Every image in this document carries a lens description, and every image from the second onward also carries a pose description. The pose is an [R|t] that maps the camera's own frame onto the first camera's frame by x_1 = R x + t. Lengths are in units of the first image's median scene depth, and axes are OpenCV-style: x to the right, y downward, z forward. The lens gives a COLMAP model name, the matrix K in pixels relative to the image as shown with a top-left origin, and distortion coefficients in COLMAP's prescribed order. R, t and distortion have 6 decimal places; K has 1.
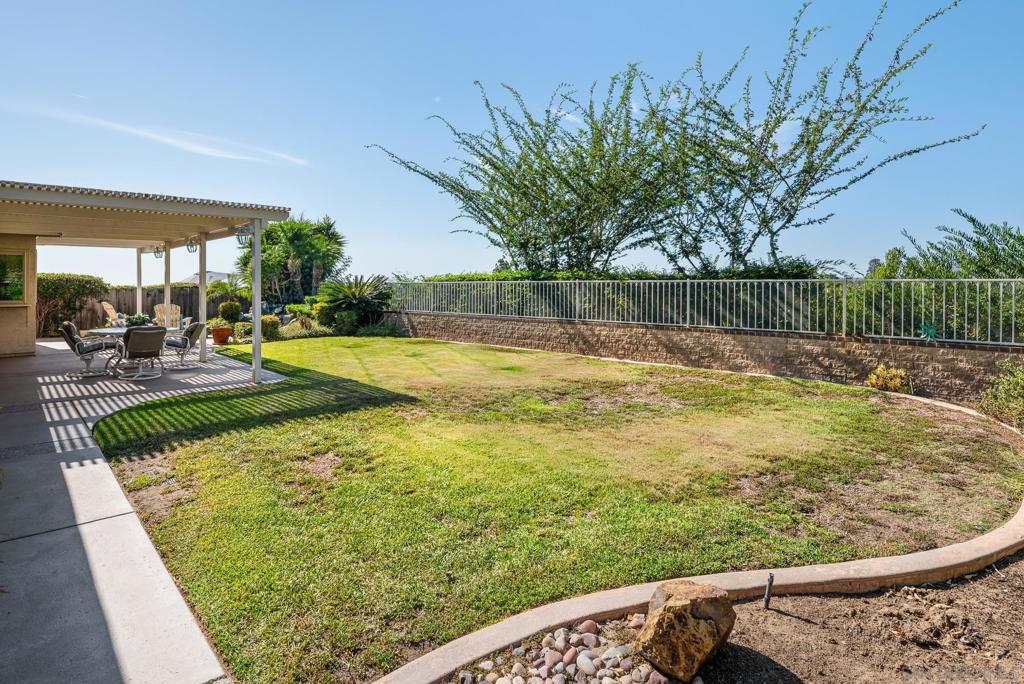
lens RADIAL K [[559.0, 0, 509.2], [0, 559.0, 307.6], [0, 0, 1]] dist [-0.002729, -0.000650]
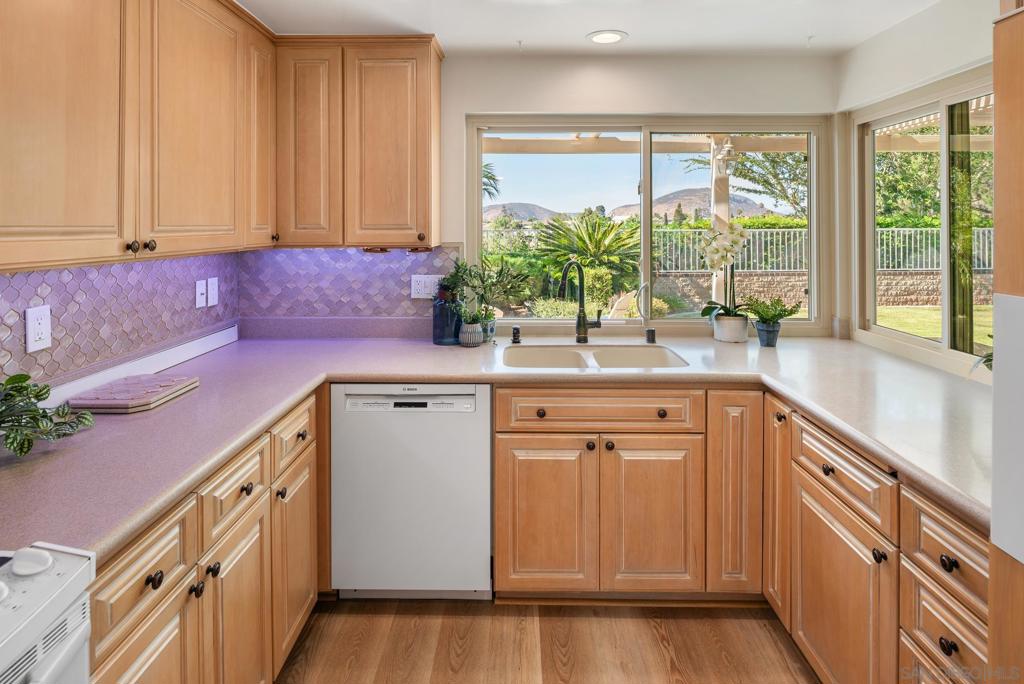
lens RADIAL K [[564.3, 0, 510.1], [0, 564.3, 225.7], [0, 0, 1]] dist [-0.002579, -0.001566]
pose [[0.683146, -0.001006, 0.730281, -0.817946], [0.033412, 0.998995, -0.029880, -0.036609], [-0.729517, 0.044813, 0.682493, 0.668253]]
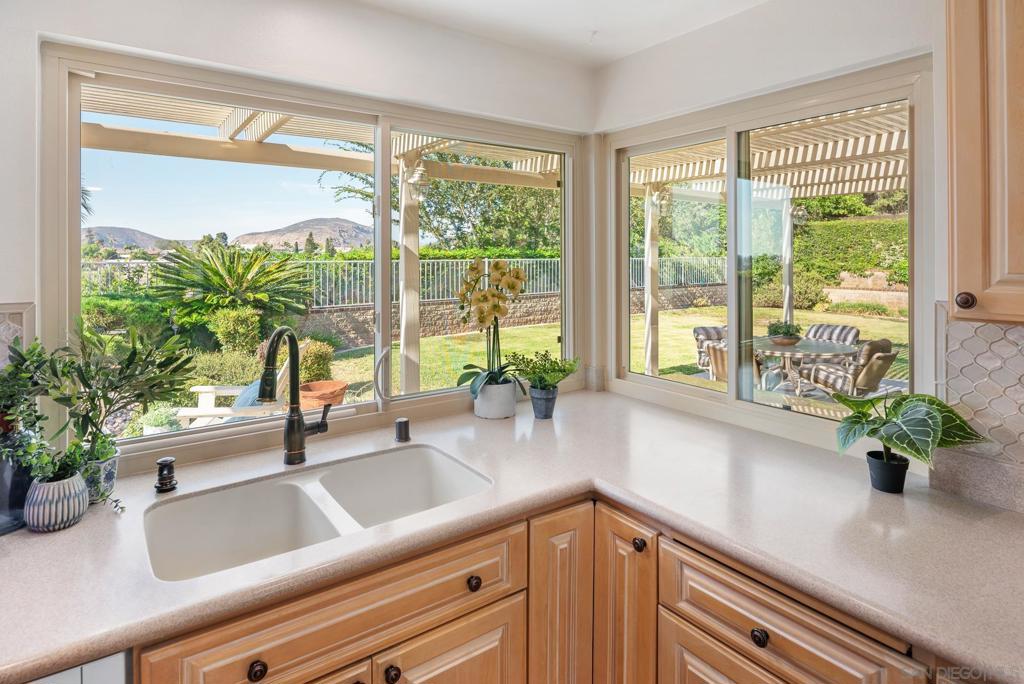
lens RADIAL K [[555.9, 0, 510.1], [0, 555.9, 256.8], [0, 0, 1]] dist [-0.003065, -0.000529]
pose [[0.113363, -0.003644, 0.993547, -0.773211], [0.043100, 0.999070, -0.001253, -0.040827], [-0.992618, 0.042964, 0.113414, 0.719305]]
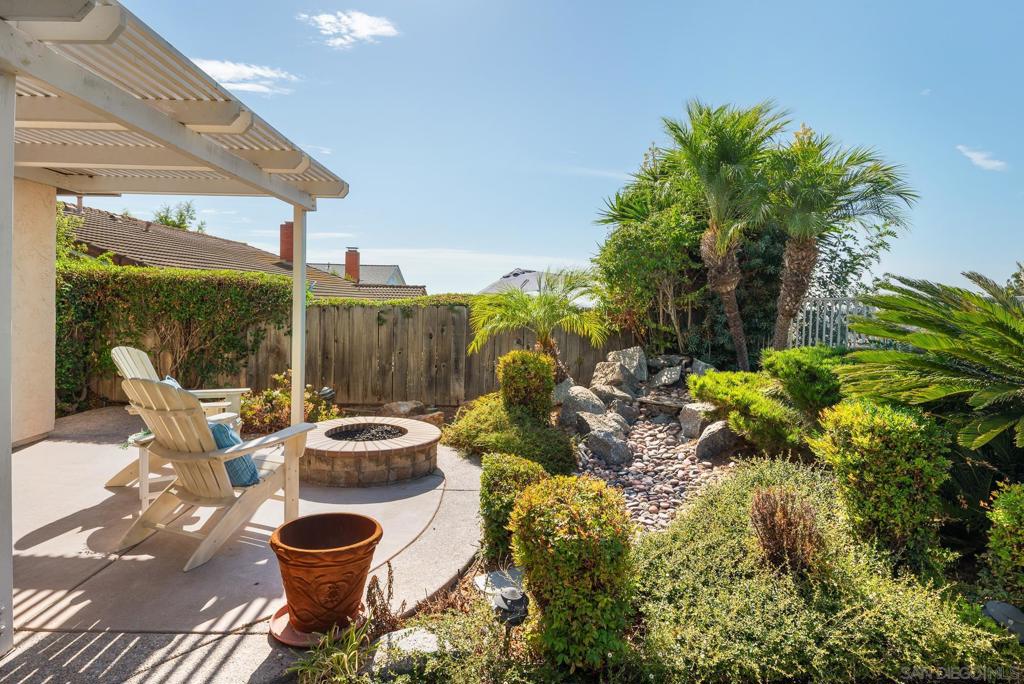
lens RADIAL K [[559.0, 0, 509.2], [0, 559.0, 307.6], [0, 0, 1]] dist [-0.002729, -0.000650]
pose [[0.758366, 0.021304, -0.651481, -0.309189], [-0.045523, 0.998756, -0.020331, -0.030678], [0.650237, 0.045076, 0.758393, 0.785104]]
